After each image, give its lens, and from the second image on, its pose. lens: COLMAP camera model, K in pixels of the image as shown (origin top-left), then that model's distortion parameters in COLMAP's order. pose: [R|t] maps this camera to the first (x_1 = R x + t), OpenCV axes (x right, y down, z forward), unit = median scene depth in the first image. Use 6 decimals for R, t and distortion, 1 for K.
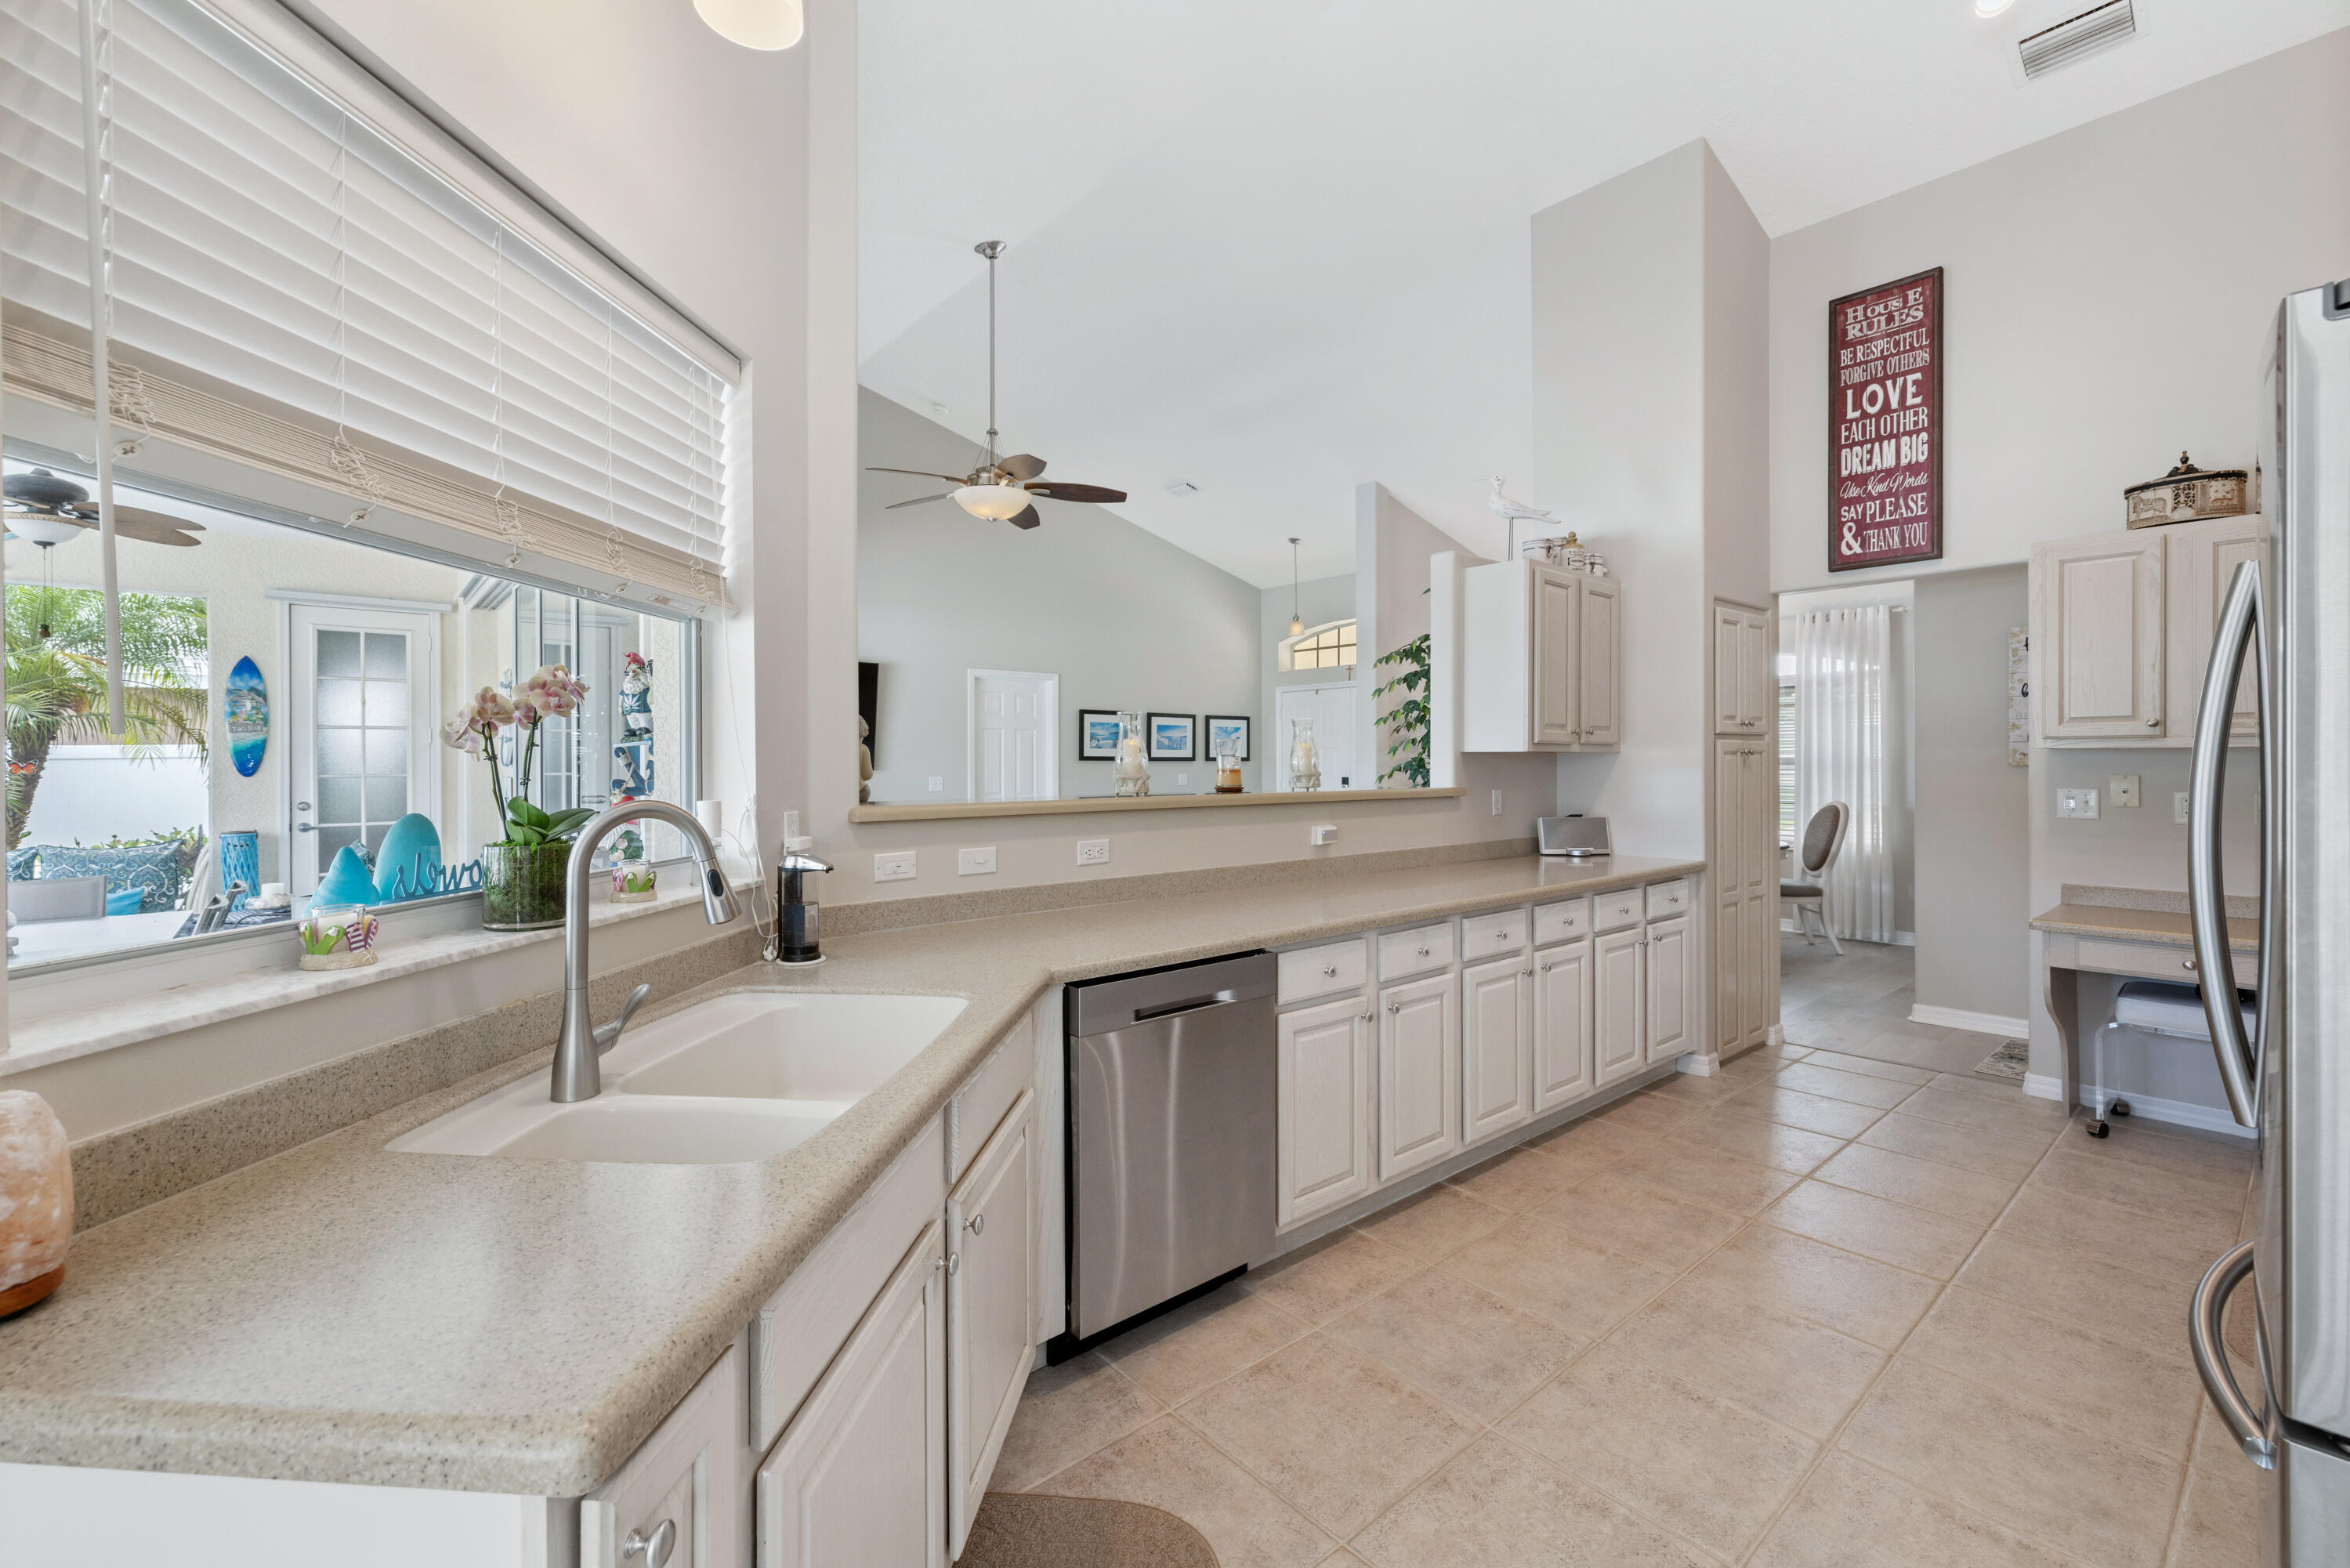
lens RADIAL K [[985.9, 0, 1167.6], [0, 985.9, 765.5], [0, 0, 1]] dist [0.001096, -0.000172]
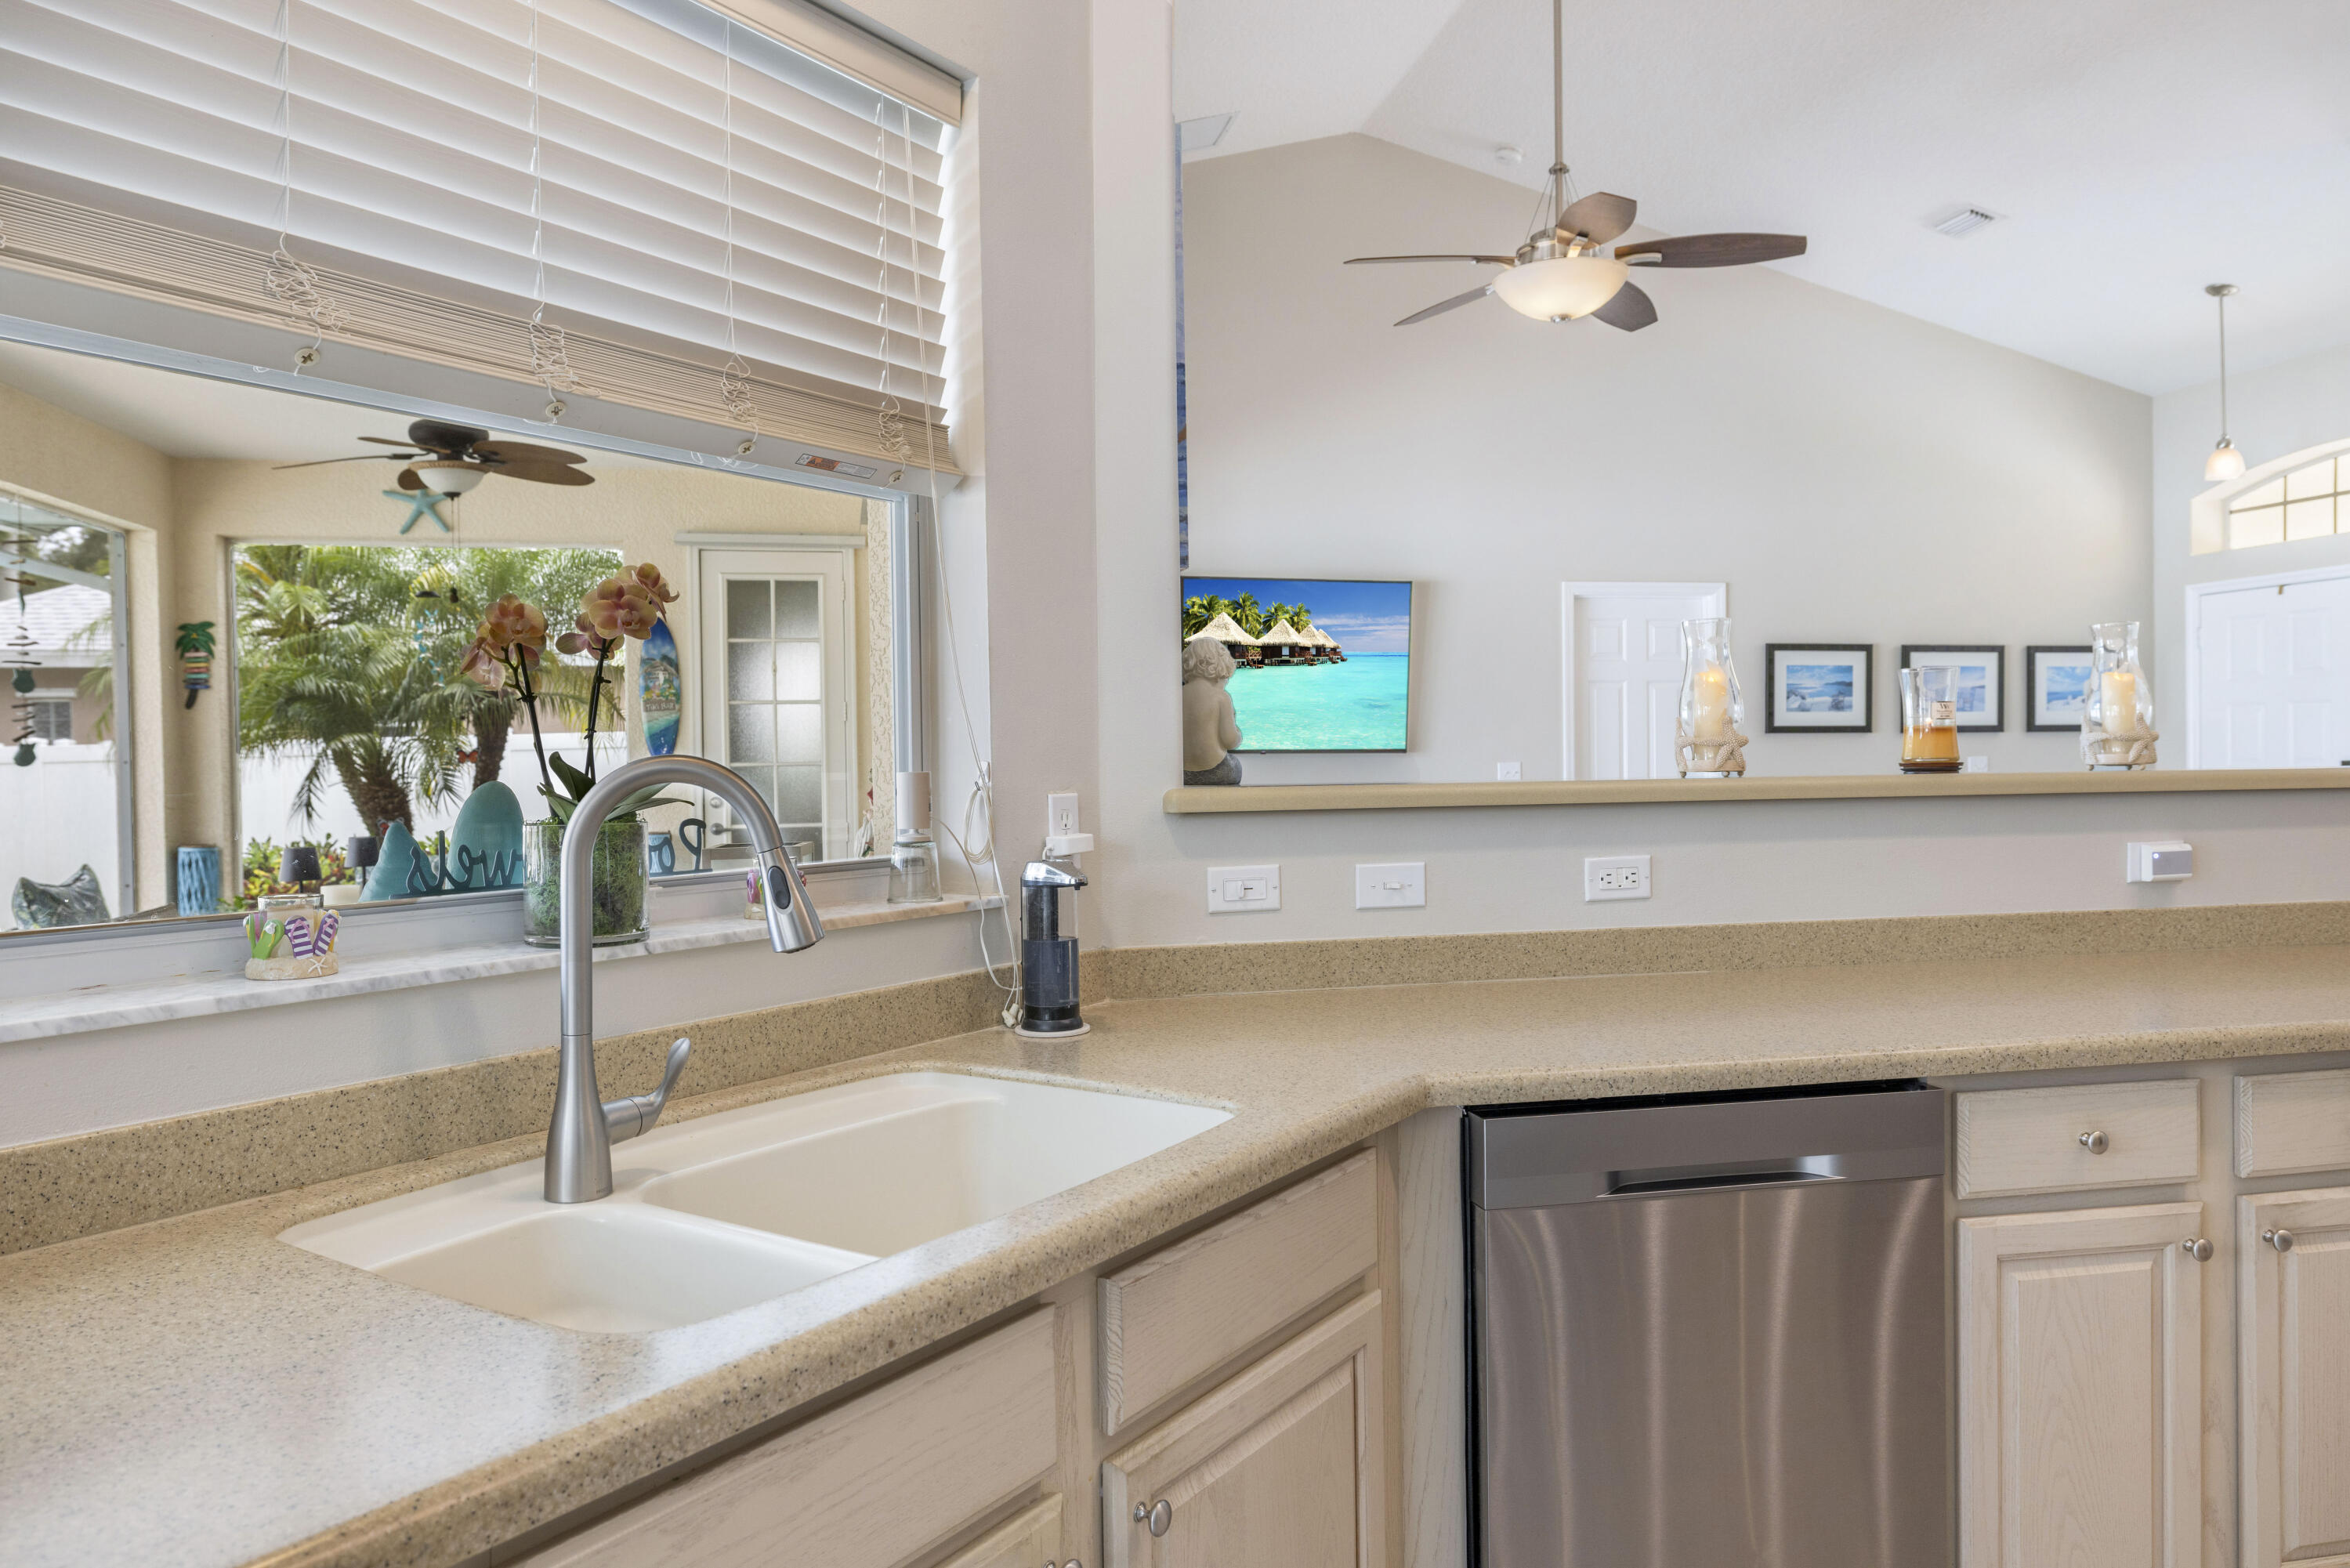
lens RADIAL K [[1576.4, 0, 1167.6], [0, 1576.4, 777.5], [0, 0, 1]] dist [-0.000841, -0.001029]
pose [[0.880762, -0.001579, -0.473556, 0.081787], [0.008525, 0.999885, 0.012522, 0.013215], [0.473482, -0.015066, 0.880675, 0.079872]]
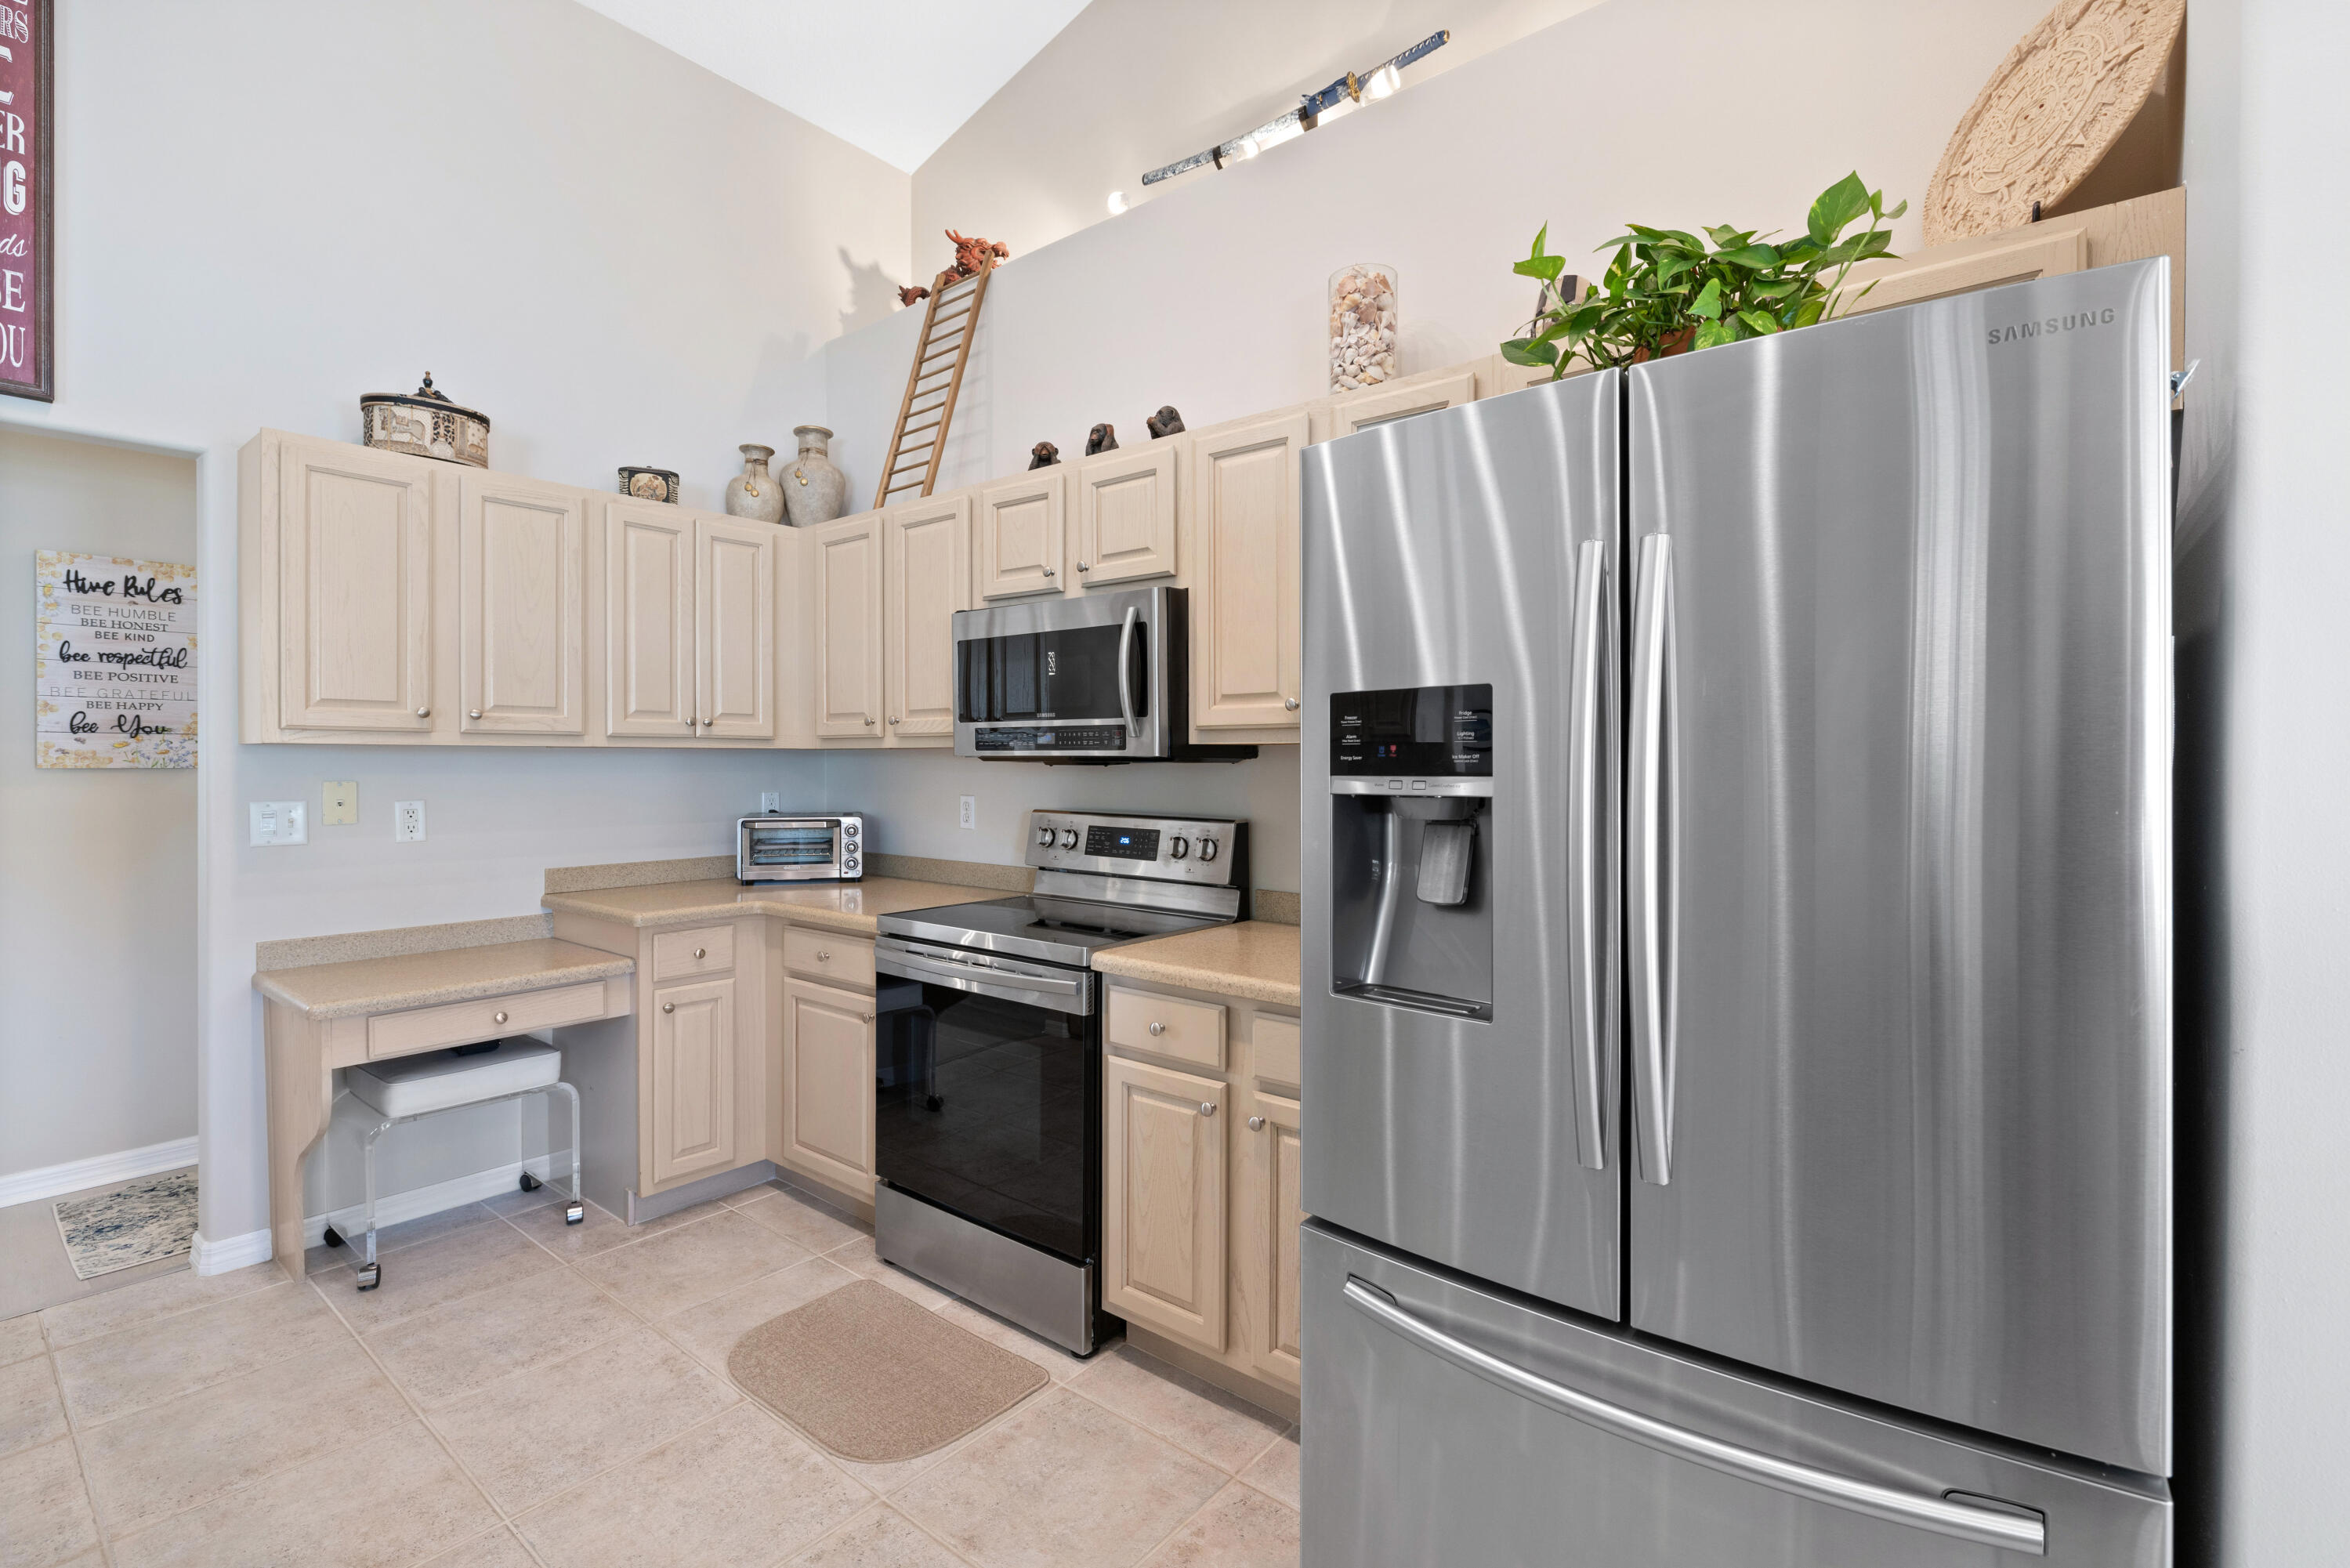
lens RADIAL K [[1055.4, 0, 1167.4], [0, 1055.4, 769.1], [0, 0, 1]] dist [-0.002273, 0.000232]
pose [[-0.176483, -0.004685, 0.984293, 0.076855], [0.002083, 0.999985, 0.005133, -0.002166], [-0.984301, 0.002956, -0.176471, 0.475520]]
